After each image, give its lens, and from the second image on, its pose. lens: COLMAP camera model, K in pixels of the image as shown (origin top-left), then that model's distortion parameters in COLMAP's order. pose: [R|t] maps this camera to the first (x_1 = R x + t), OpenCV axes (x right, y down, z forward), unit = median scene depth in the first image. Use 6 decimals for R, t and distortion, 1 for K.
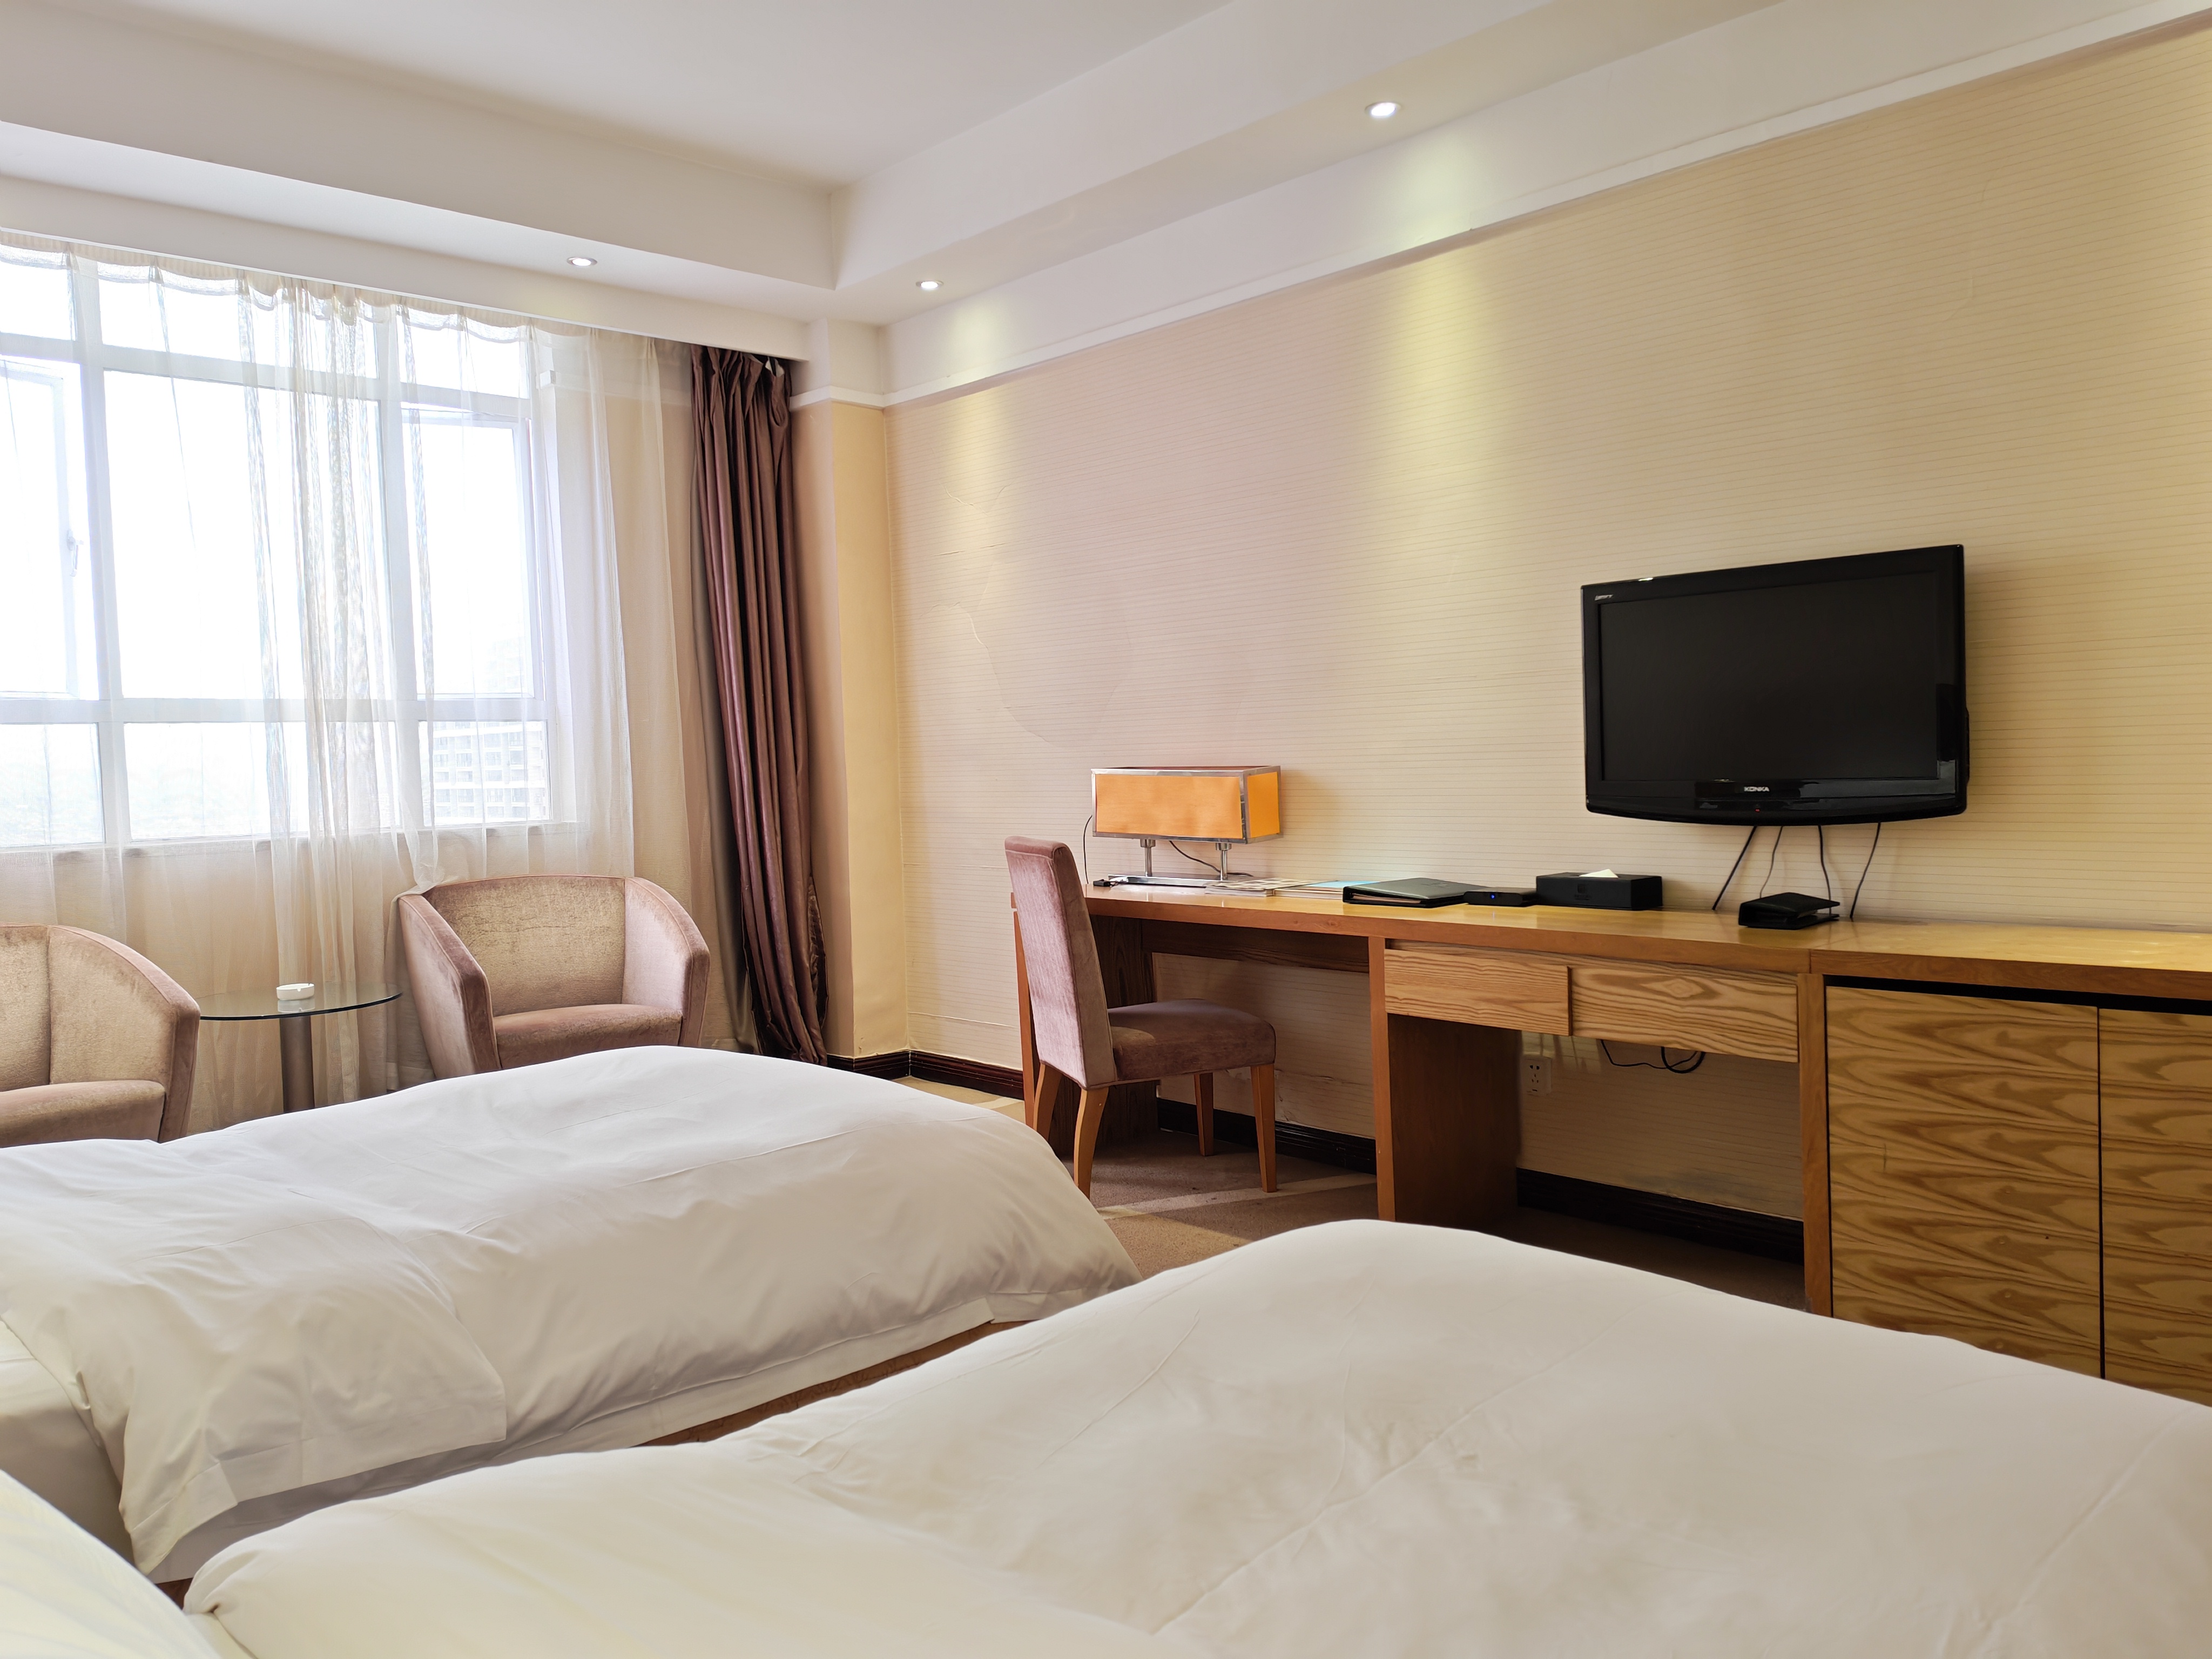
lens RADIAL K [[1638.0, 0, 1089.3], [0, 1638.0, 820.0], [0, 0, 1]] dist [0.109911, -0.148312]
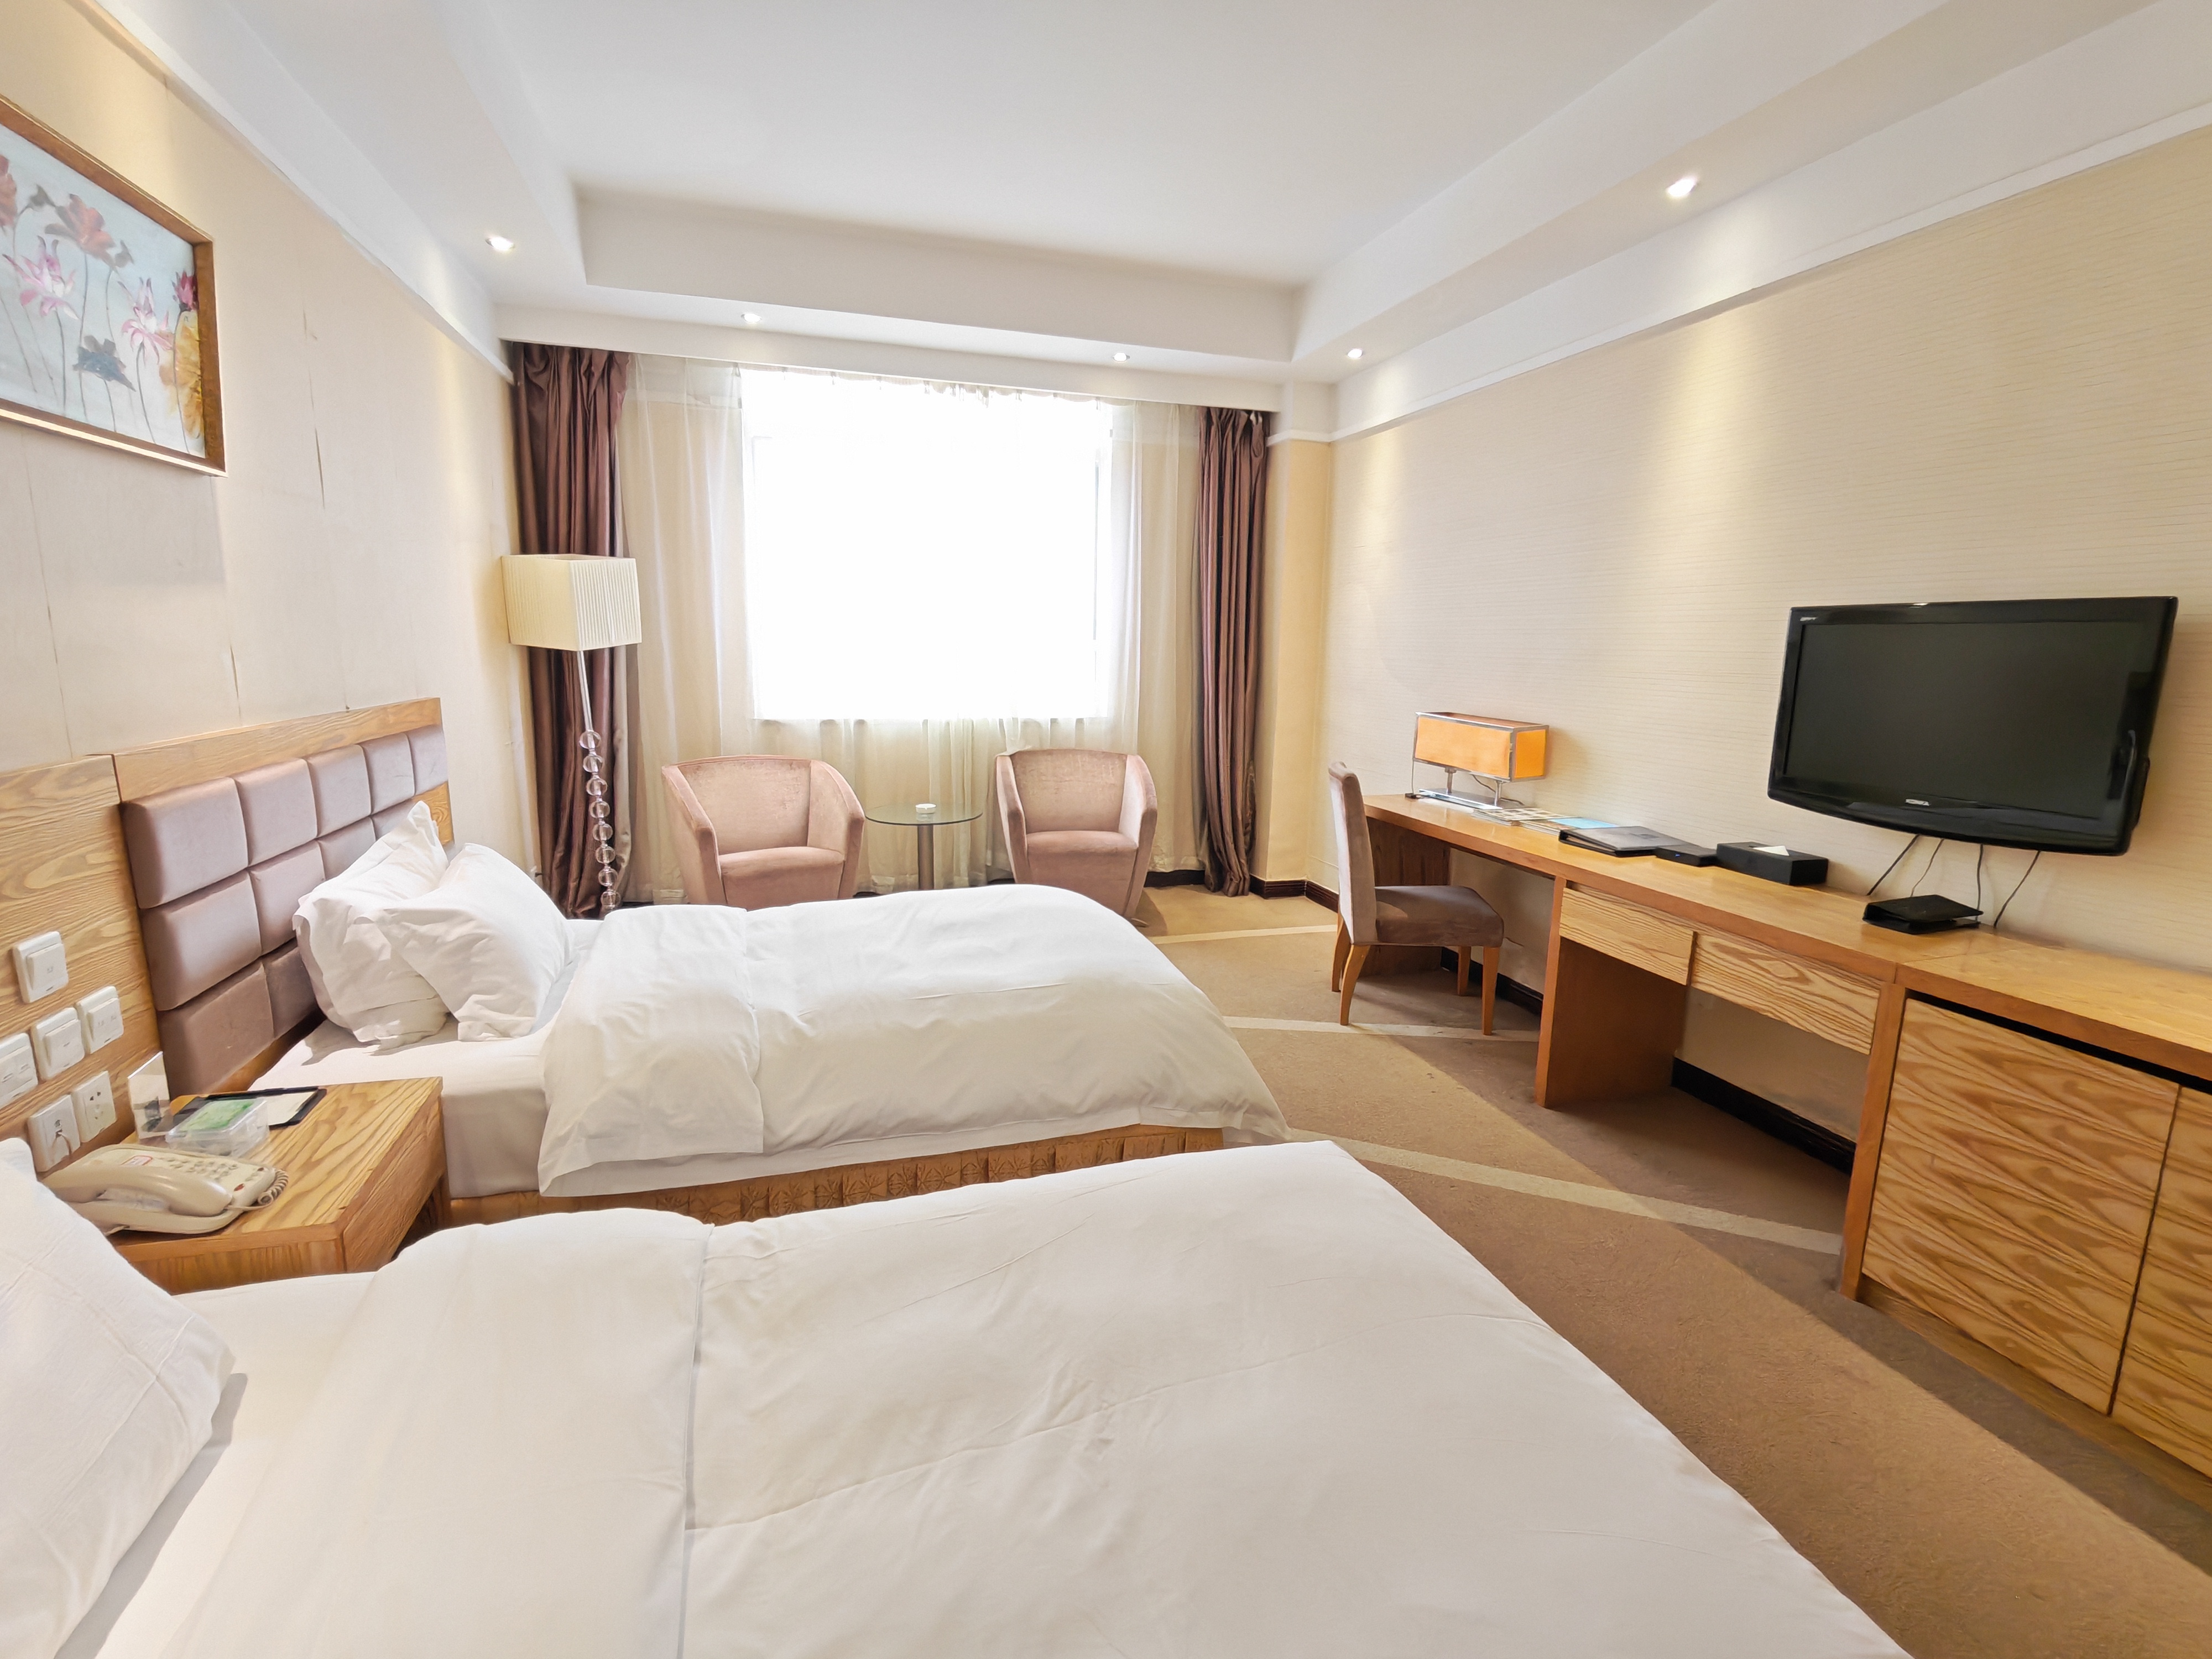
lens RADIAL K [[1013.2, 0, 1106.3], [0, 1013.2, 835.8], [0, 0, 1]] dist [-0.002464, 0.001214]
pose [[0.905171, 0.125734, -0.406025, 0.156883], [-0.065540, 0.985109, 0.158948, -0.059379], [0.419964, -0.117264, 0.899933, 0.122644]]
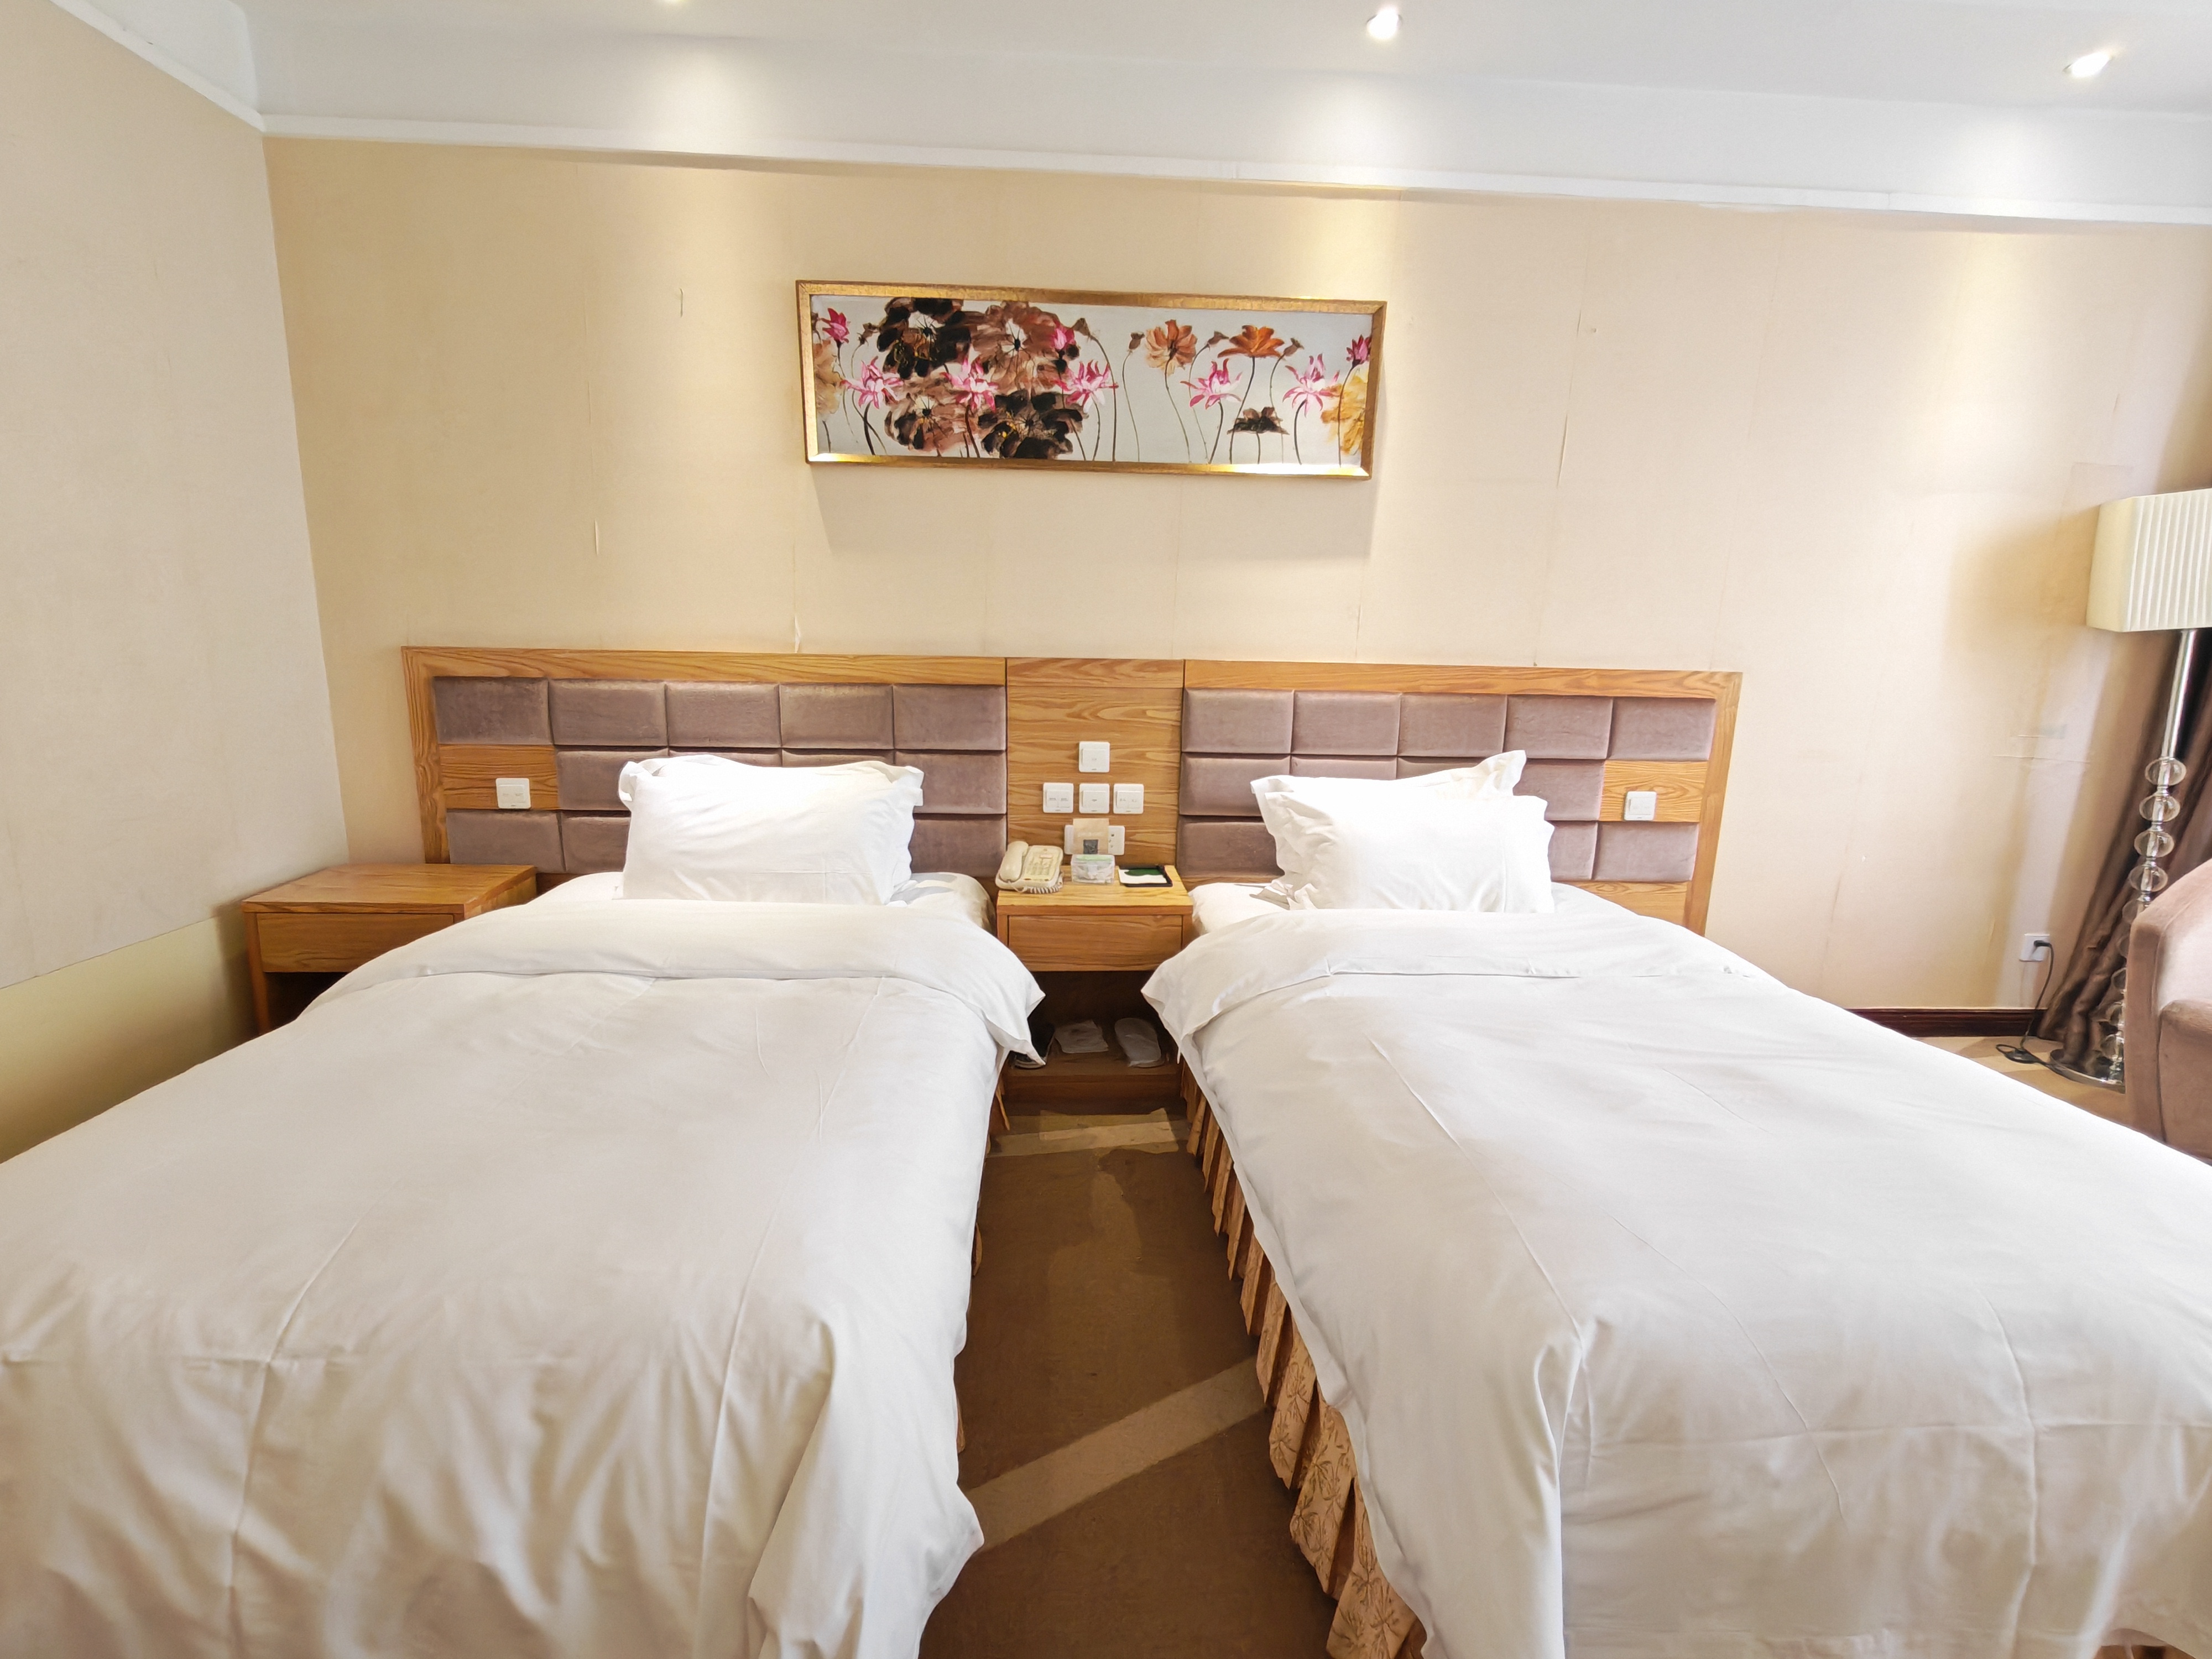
lens RADIAL K [[1013.2, 0, 1106.3], [0, 1013.2, 835.8], [0, 0, 1]] dist [-0.002464, 0.001214]
pose [[-0.633227, 0.166222, -0.755906, 0.213235], [-0.040104, 0.968307, 0.246524, -0.053305], [0.772927, 0.186421, -0.606491, 0.732825]]
